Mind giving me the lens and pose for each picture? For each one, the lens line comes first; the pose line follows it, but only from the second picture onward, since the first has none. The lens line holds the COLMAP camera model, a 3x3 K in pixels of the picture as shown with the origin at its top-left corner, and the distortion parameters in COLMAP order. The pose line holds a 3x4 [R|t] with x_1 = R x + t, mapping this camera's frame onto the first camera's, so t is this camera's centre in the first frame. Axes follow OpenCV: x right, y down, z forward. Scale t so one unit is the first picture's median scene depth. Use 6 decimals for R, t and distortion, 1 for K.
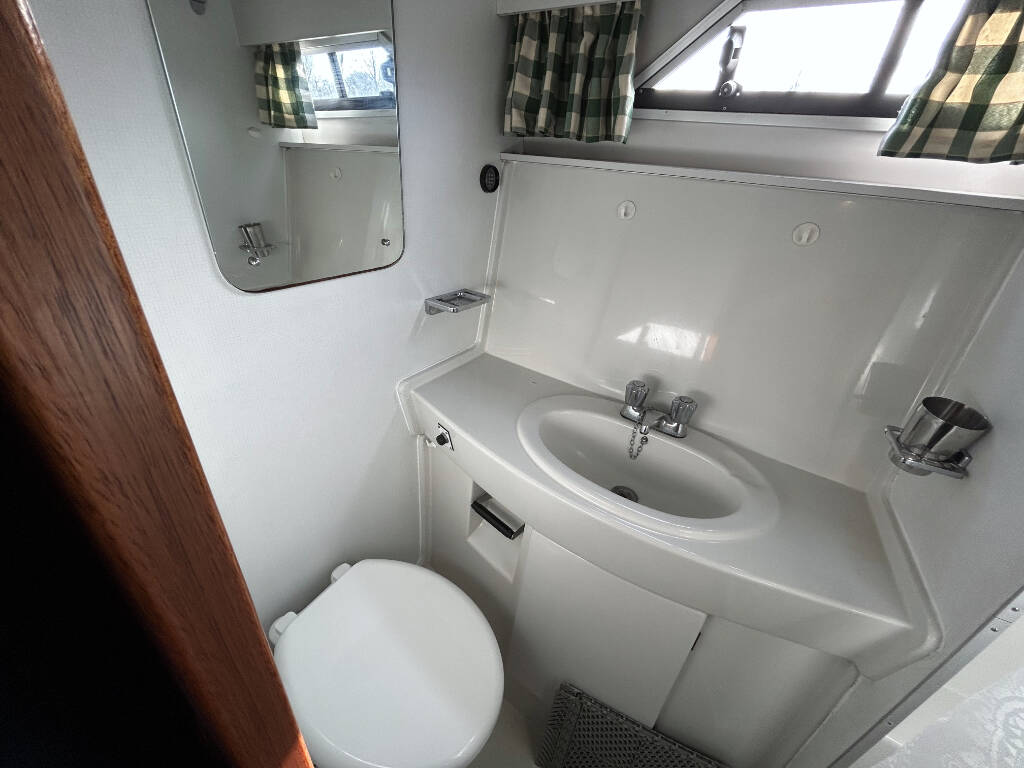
lens RADIAL K [[408.0, 0, 512.5], [0, 408.0, 386.4], [0, 0, 1]] dist [-0.001434, 0.000026]
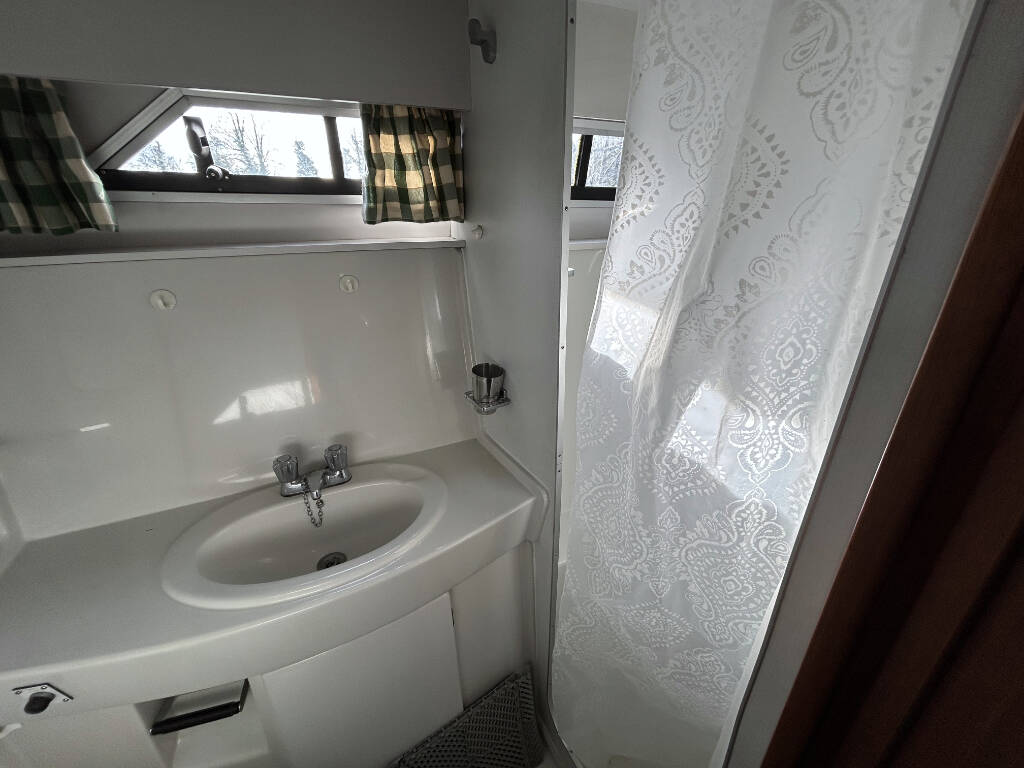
lens RADIAL K [[408.0, 0, 512.5], [0, 408.0, 386.4], [0, 0, 1]] dist [-0.001434, 0.000026]
pose [[0.517176, -0.407377, 0.752711, -0.073994], [0.461461, 0.873402, 0.155635, -0.060884], [-0.720821, 0.266856, 0.639691, -0.061309]]
